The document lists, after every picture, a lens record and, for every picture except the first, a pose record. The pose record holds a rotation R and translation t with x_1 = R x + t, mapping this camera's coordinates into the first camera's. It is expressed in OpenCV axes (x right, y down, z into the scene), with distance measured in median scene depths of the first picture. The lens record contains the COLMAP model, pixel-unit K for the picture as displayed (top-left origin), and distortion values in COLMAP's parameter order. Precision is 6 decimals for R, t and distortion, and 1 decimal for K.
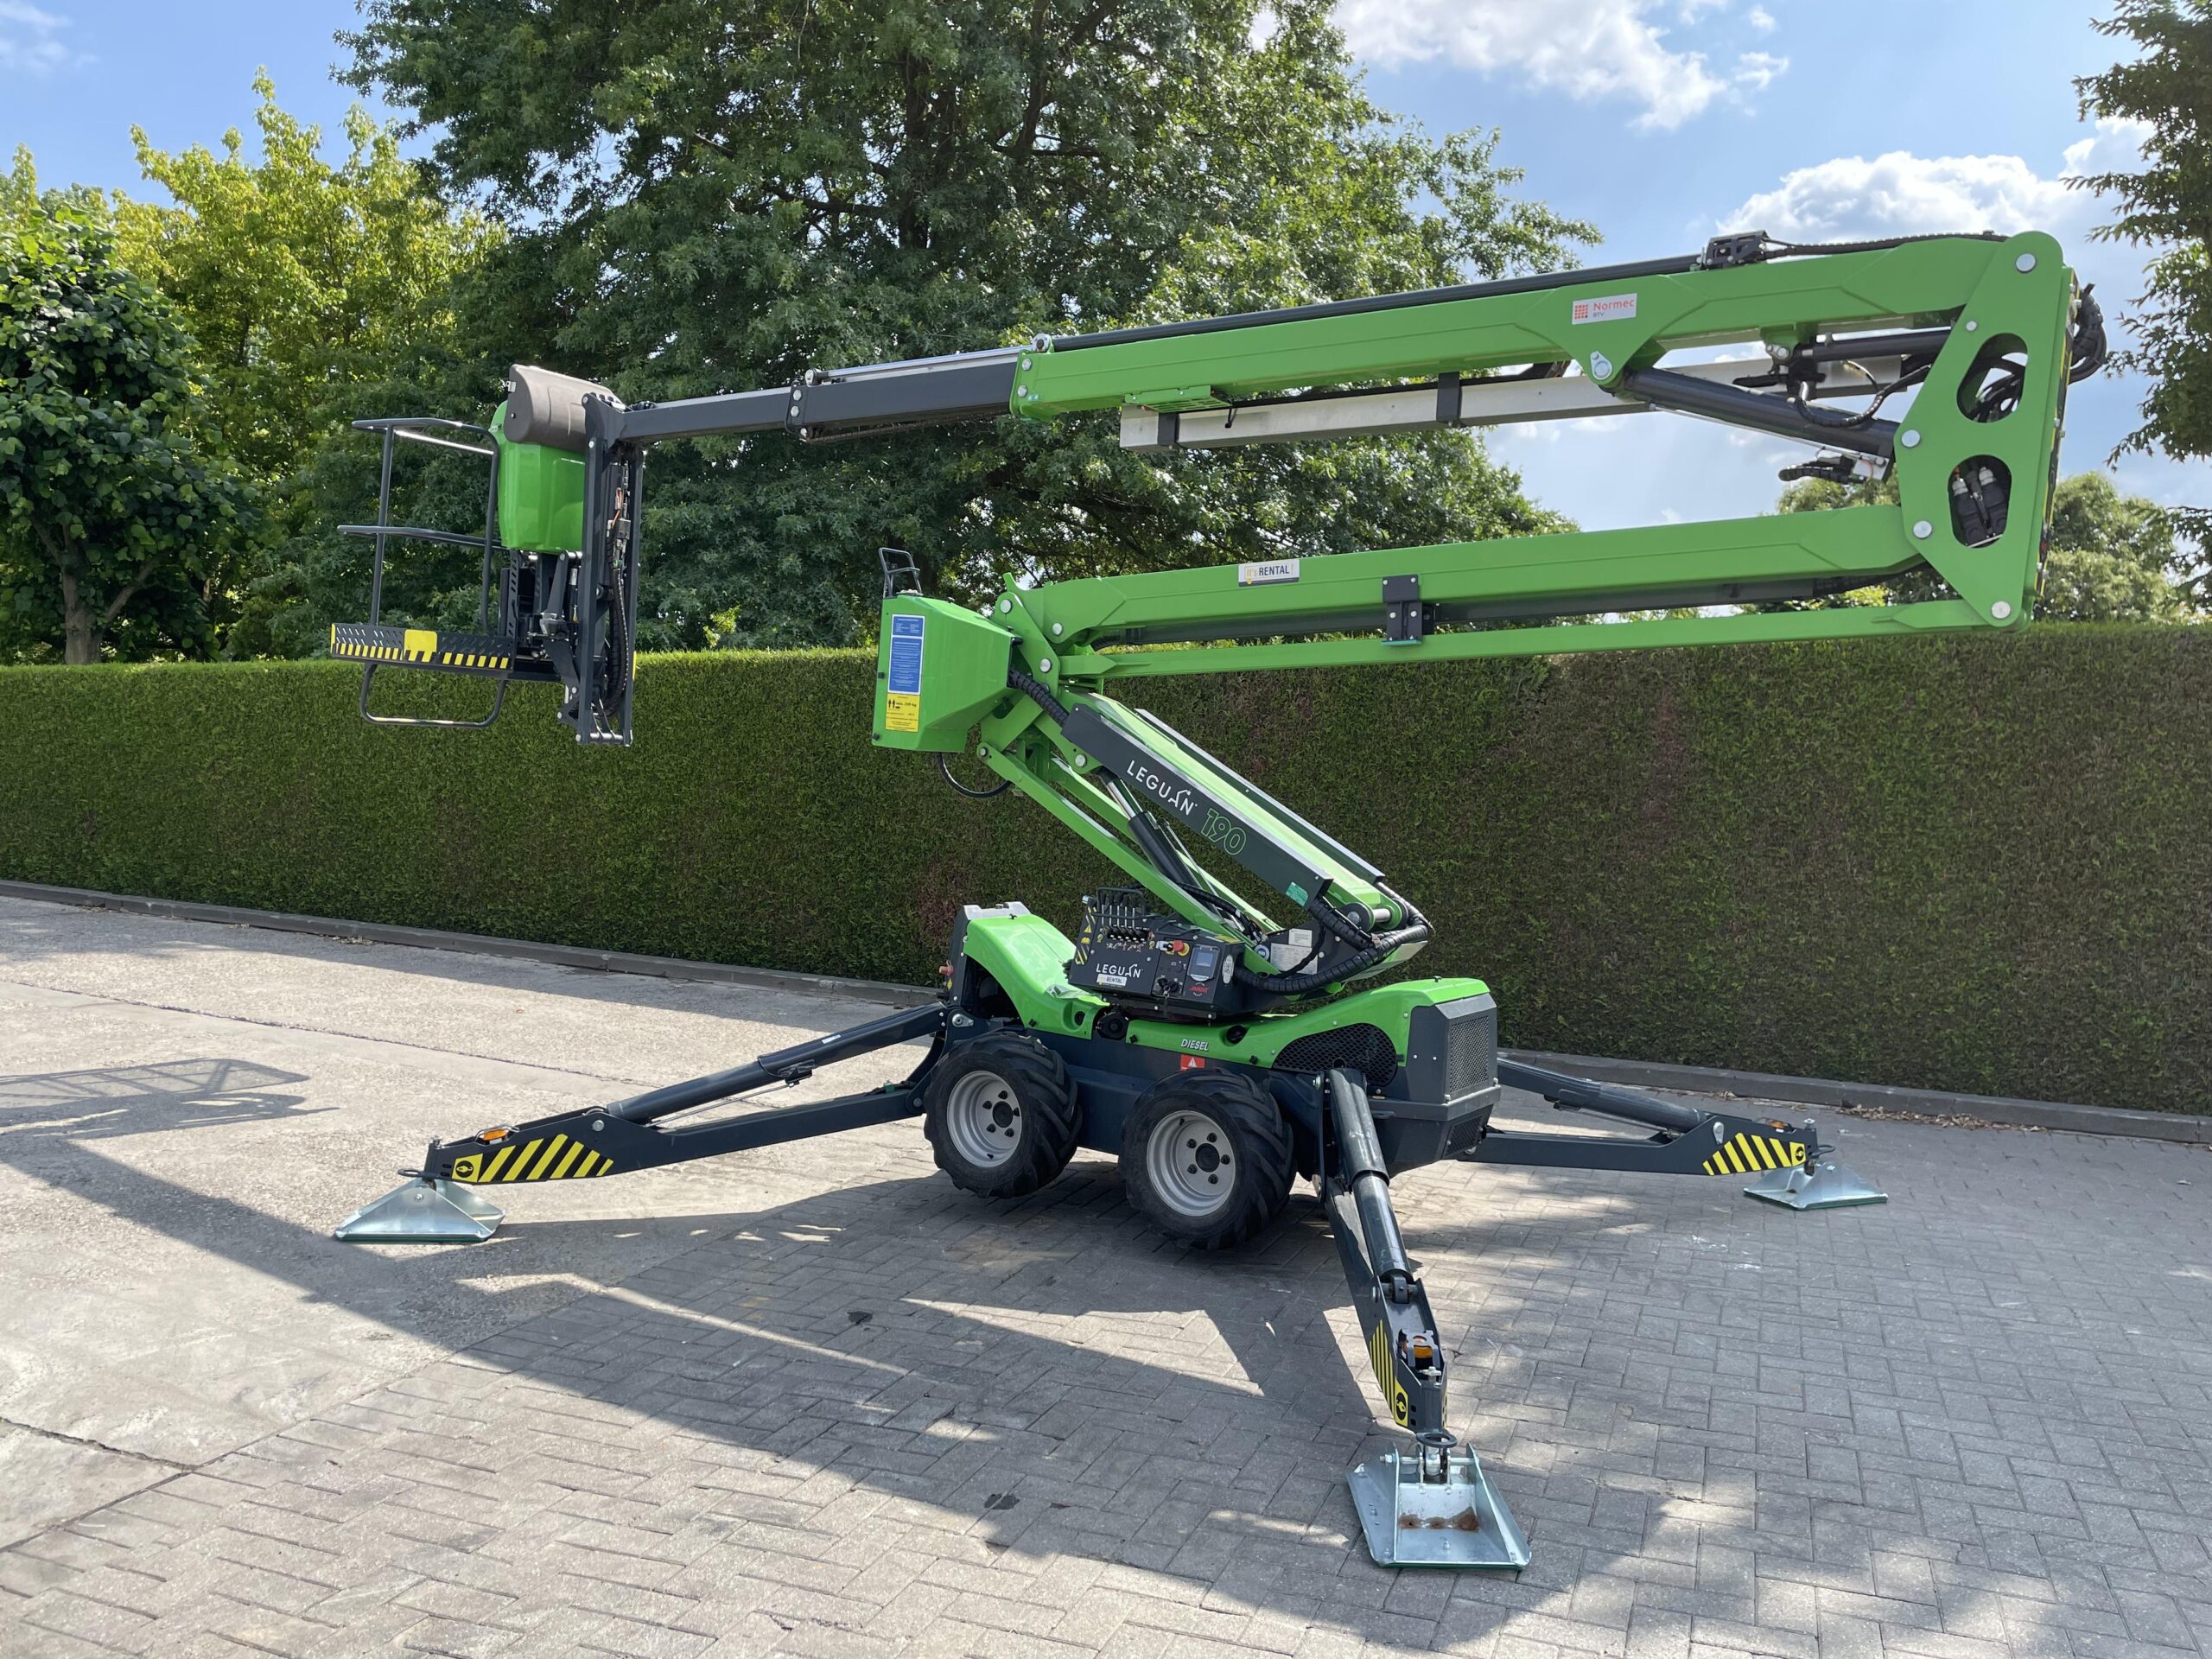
lens RADIAL K [[1675.0, 0, 1118.0], [0, 1675.0, 817.8], [0, 0, 1]] dist [0.091794, -0.117925]
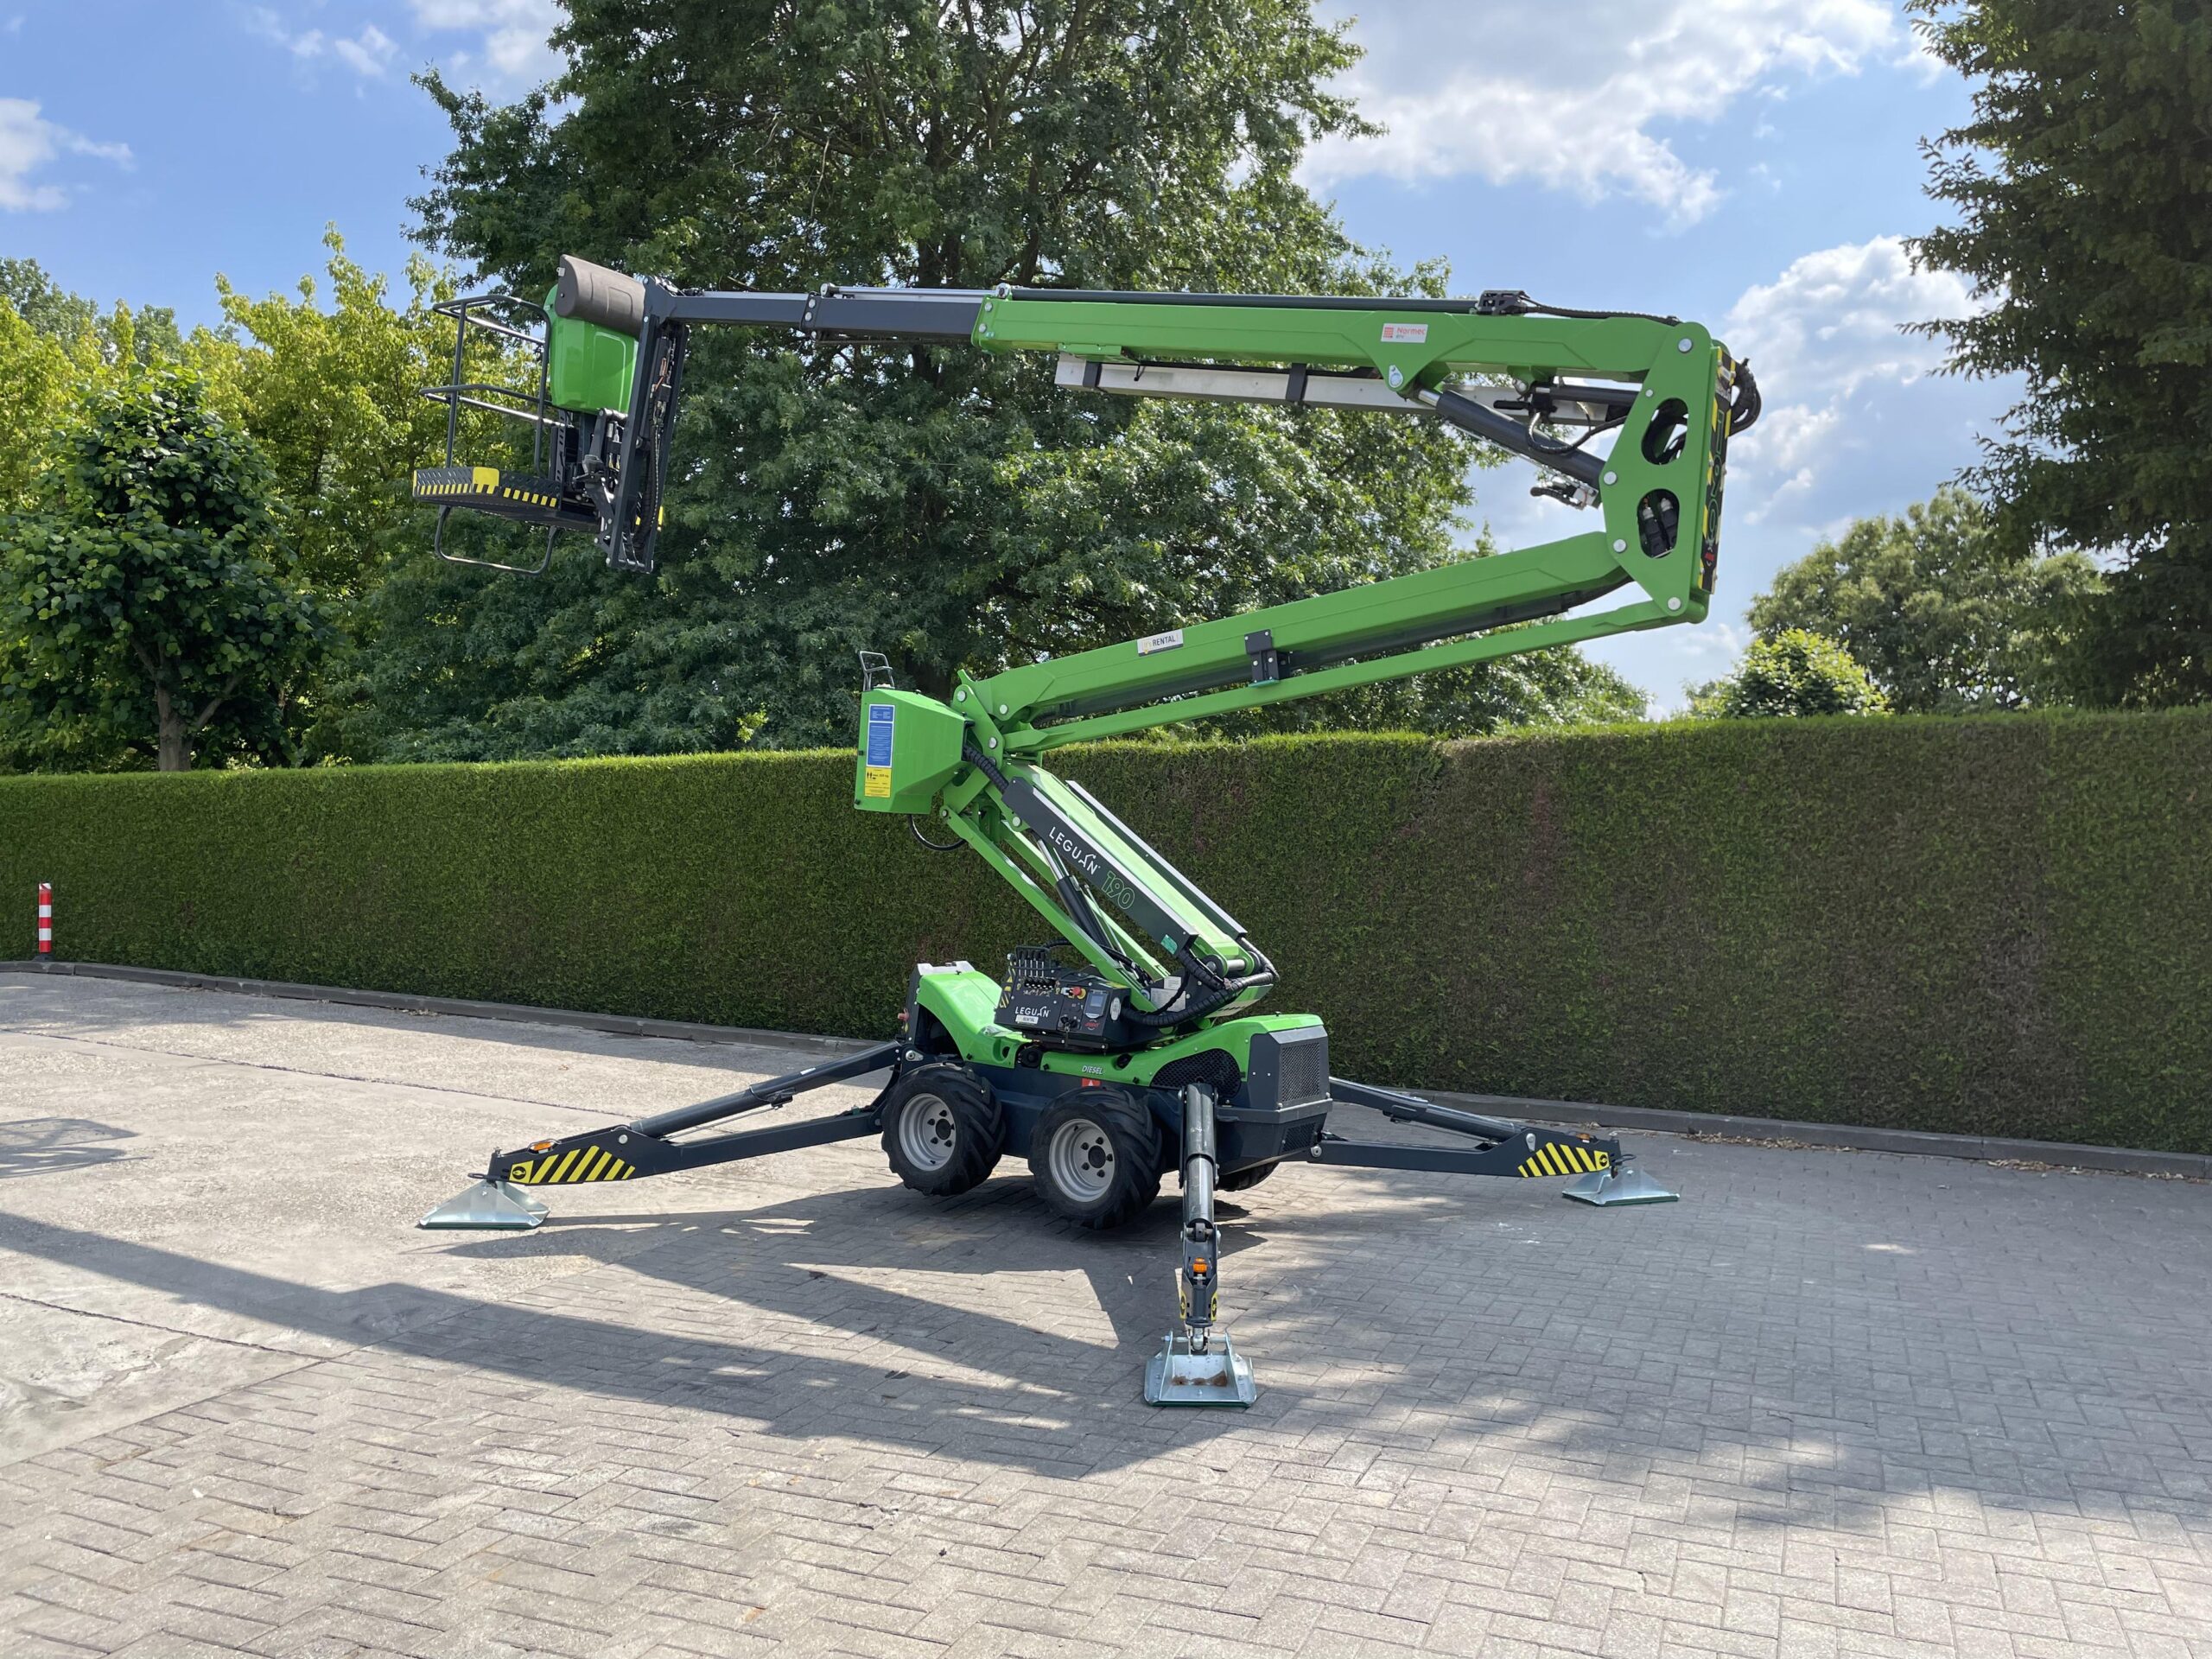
lens RADIAL K [[1676.0, 0, 1106.0], [0, 1676.0, 829.5], [0, 0, 1]] dist [0.097076, -0.130330]
pose [[0.999364, -0.014415, -0.032612, 0.084121], [0.013062, 0.999061, -0.041309, 0.005914], [0.033177, 0.040857, 0.998614, -0.224035]]
